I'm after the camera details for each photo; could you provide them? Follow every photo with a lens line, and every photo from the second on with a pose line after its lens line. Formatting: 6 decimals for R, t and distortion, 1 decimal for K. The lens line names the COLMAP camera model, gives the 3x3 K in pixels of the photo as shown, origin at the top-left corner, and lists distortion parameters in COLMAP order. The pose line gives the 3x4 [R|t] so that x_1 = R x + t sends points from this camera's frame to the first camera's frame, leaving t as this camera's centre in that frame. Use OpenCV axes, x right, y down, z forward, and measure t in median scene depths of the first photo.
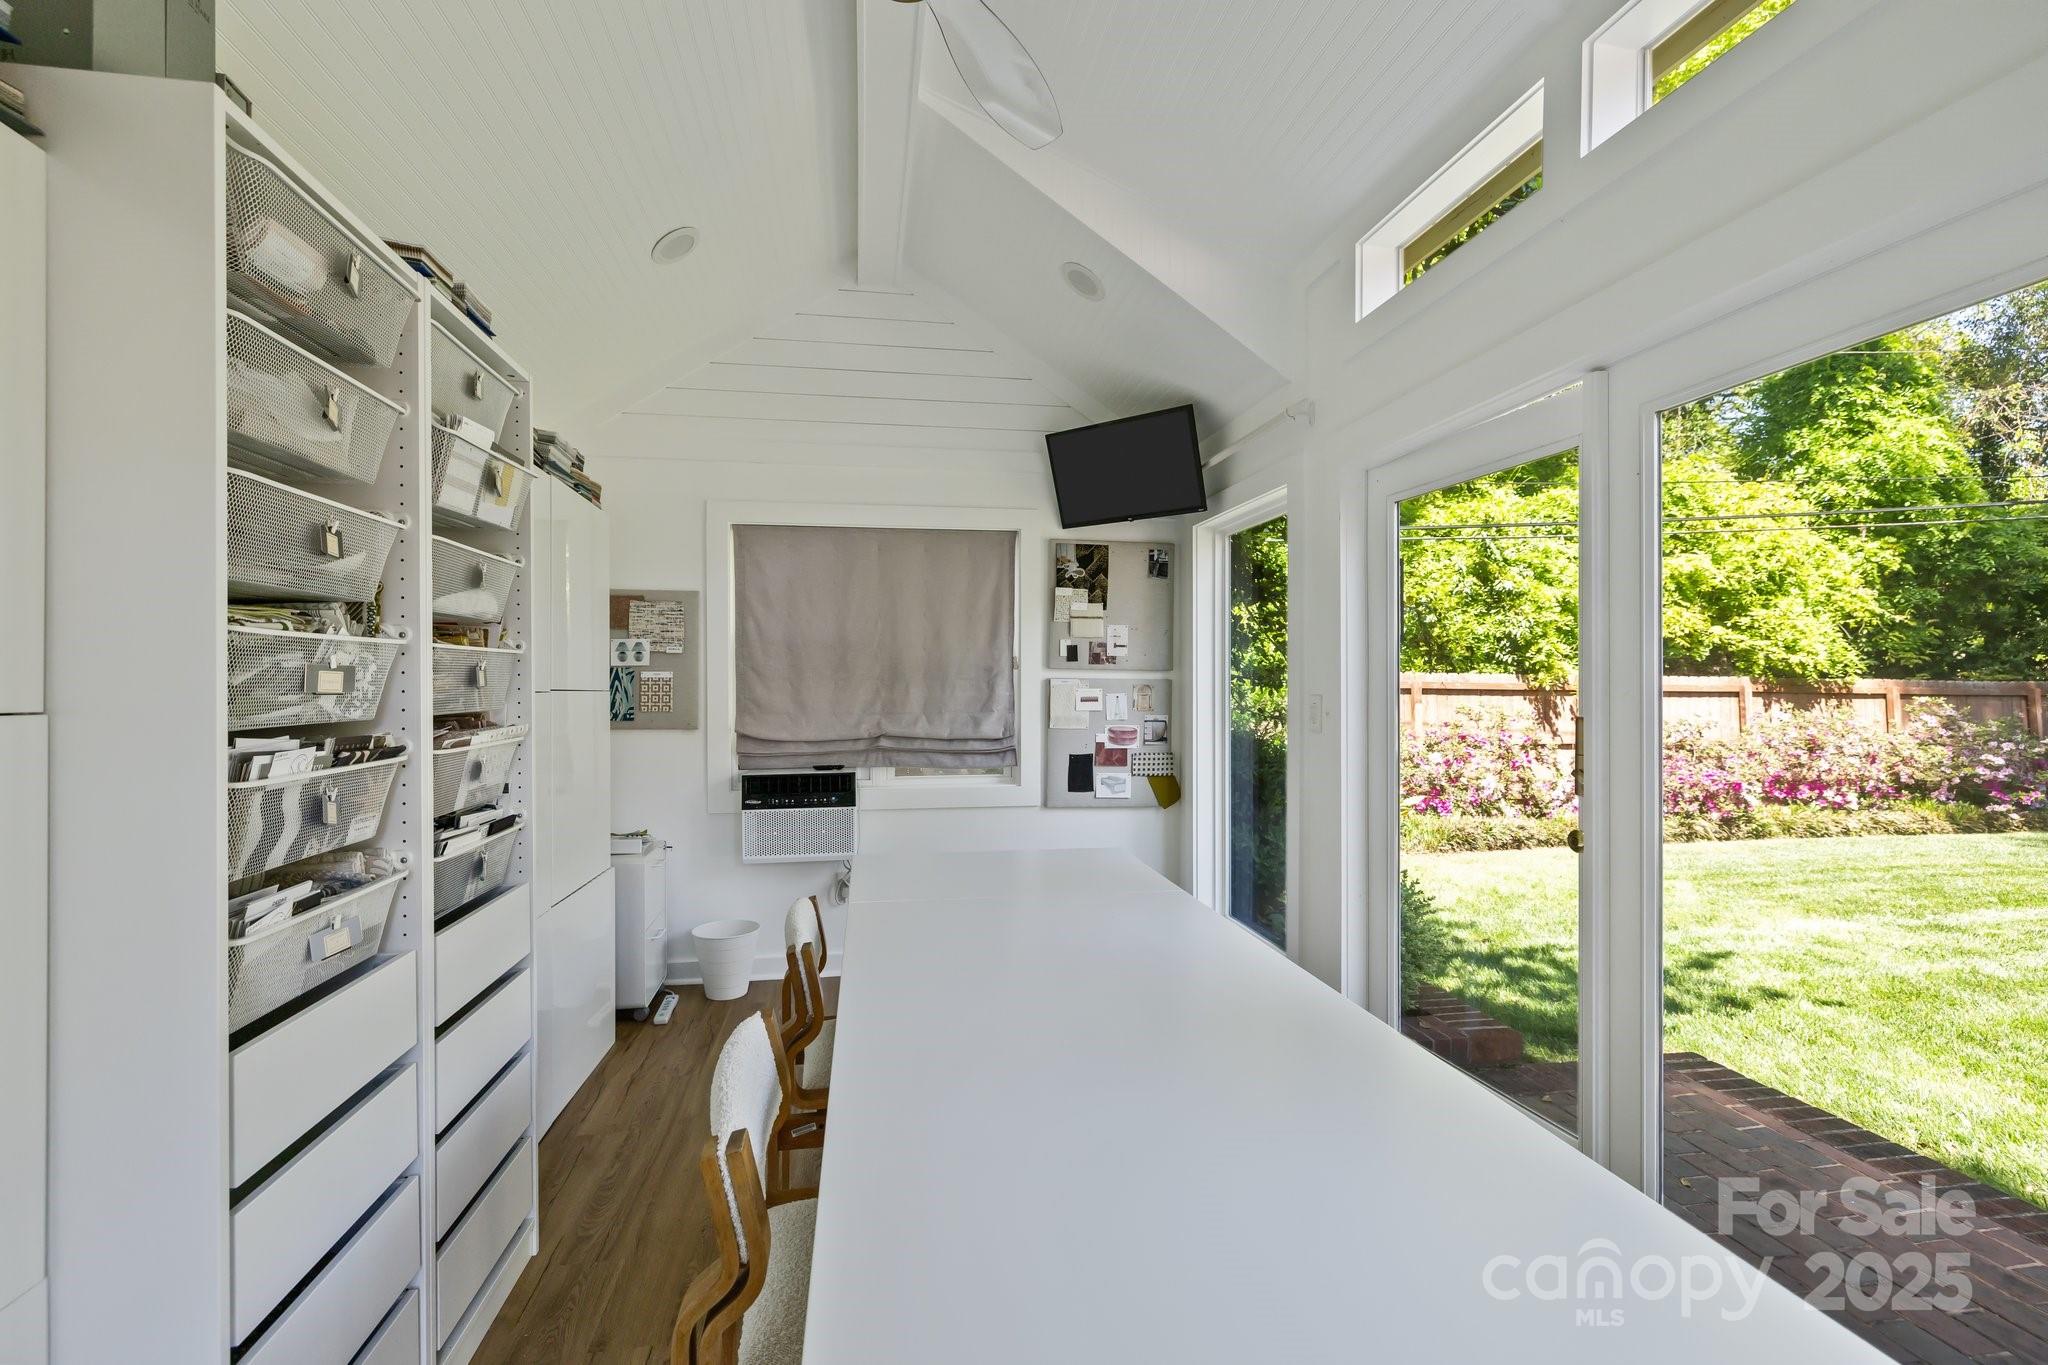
lens RADIAL K [[874.1, 0, 1010.0], [0, 874.1, 676.4], [0, 0, 1]] dist [0.000346, 0.000178]
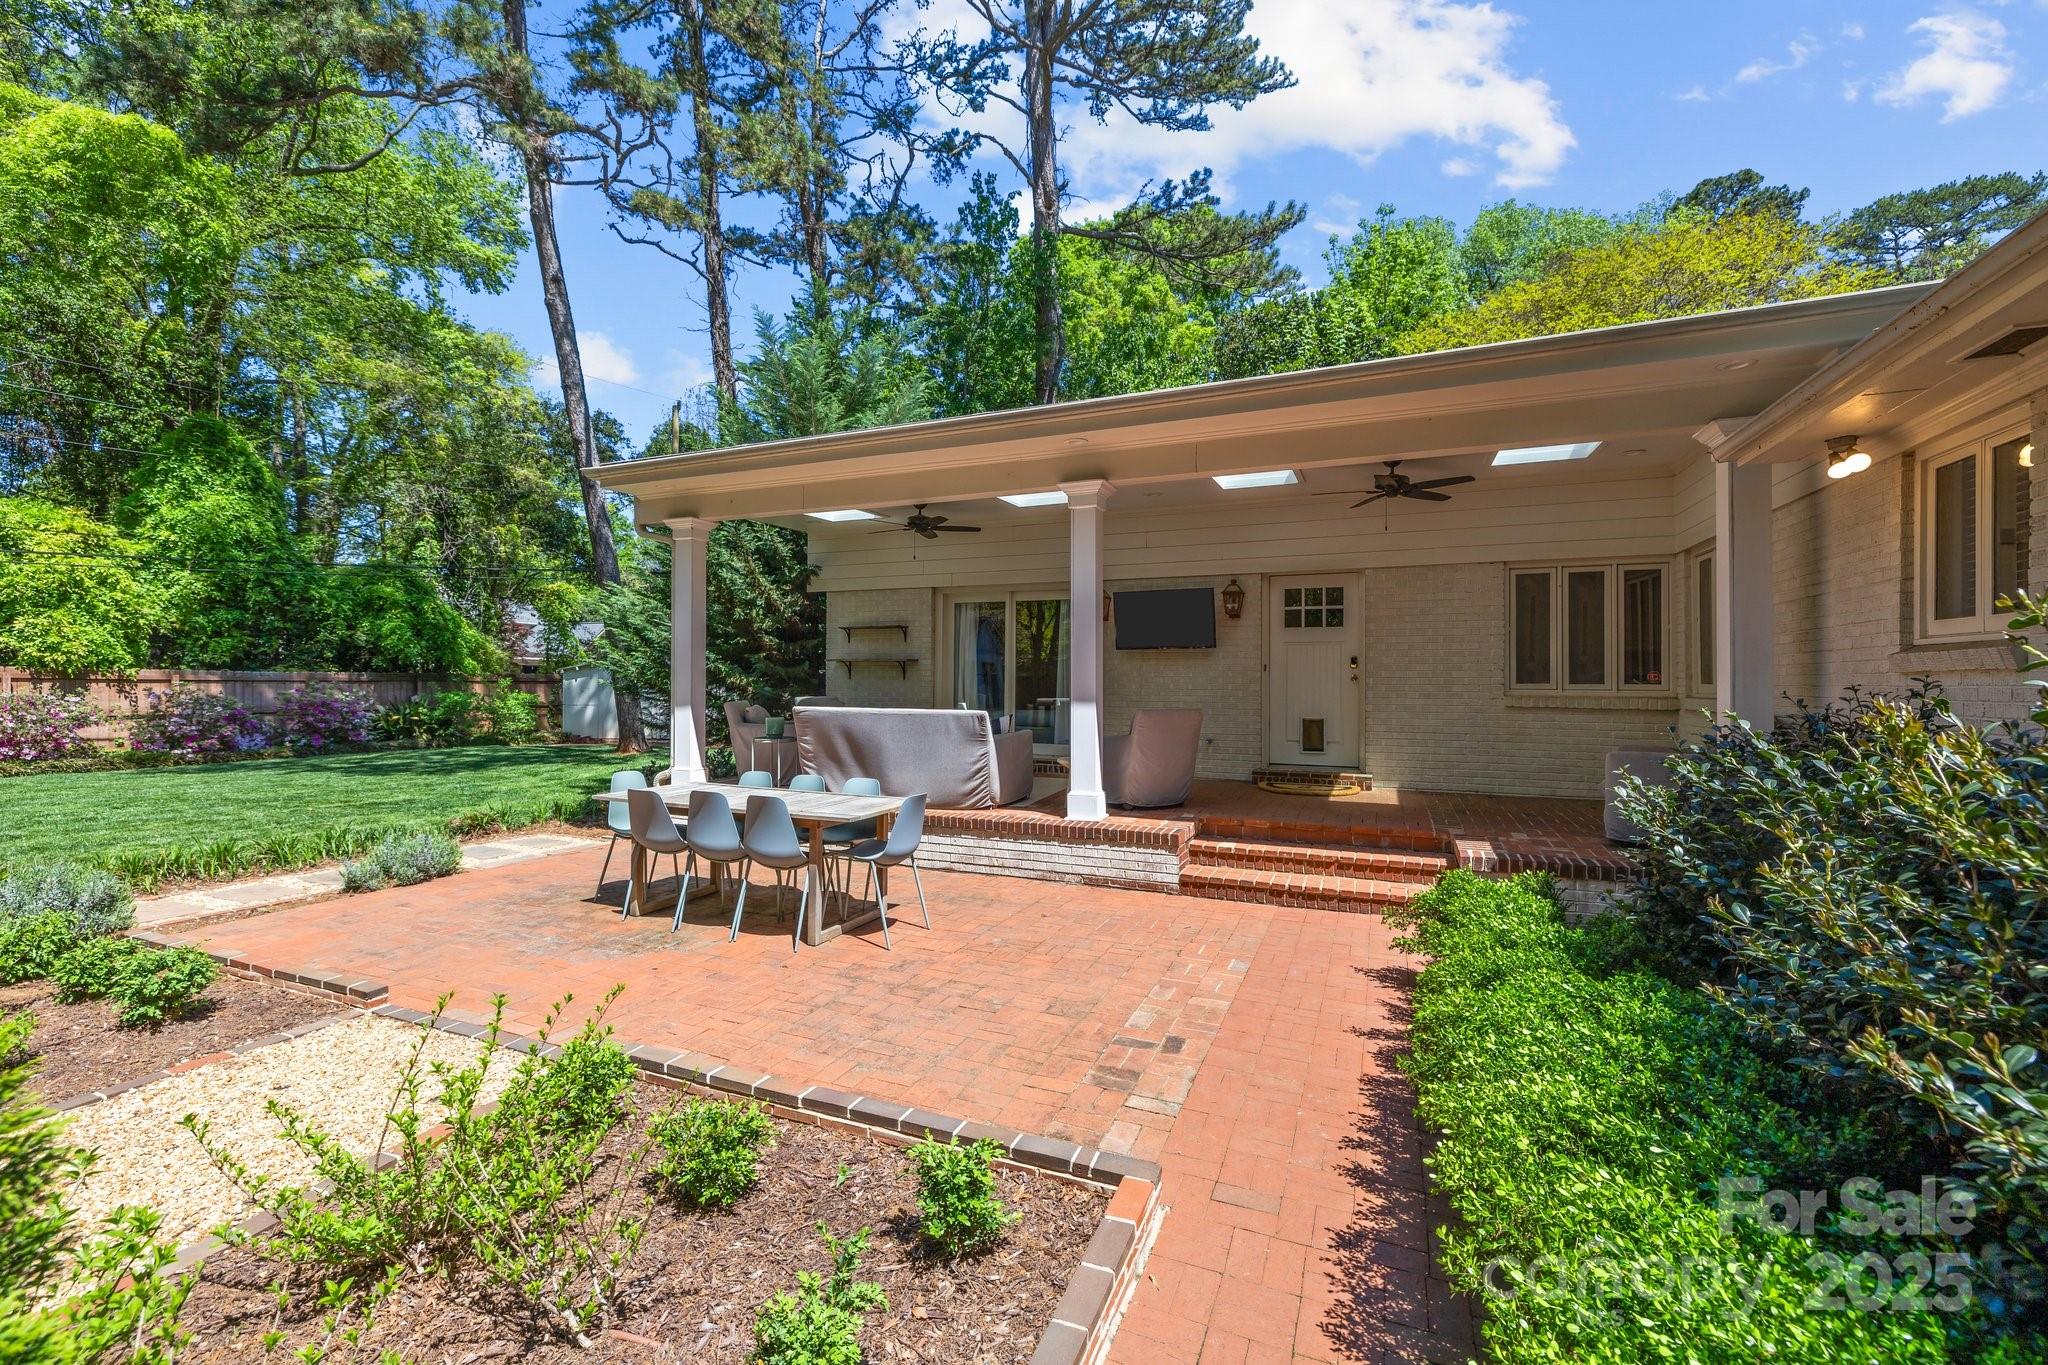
lens RADIAL K [[859.0, 0, 1008.1], [0, 859.0, 676.2], [0, 0, 1]] dist [-0.000807, -0.000227]
pose [[0.542450, 0.002111, 0.840086, 0.565569], [-0.005501, 0.999984, 0.001039, 0.005246], [-0.840070, -0.005185, 0.542453, -0.978157]]
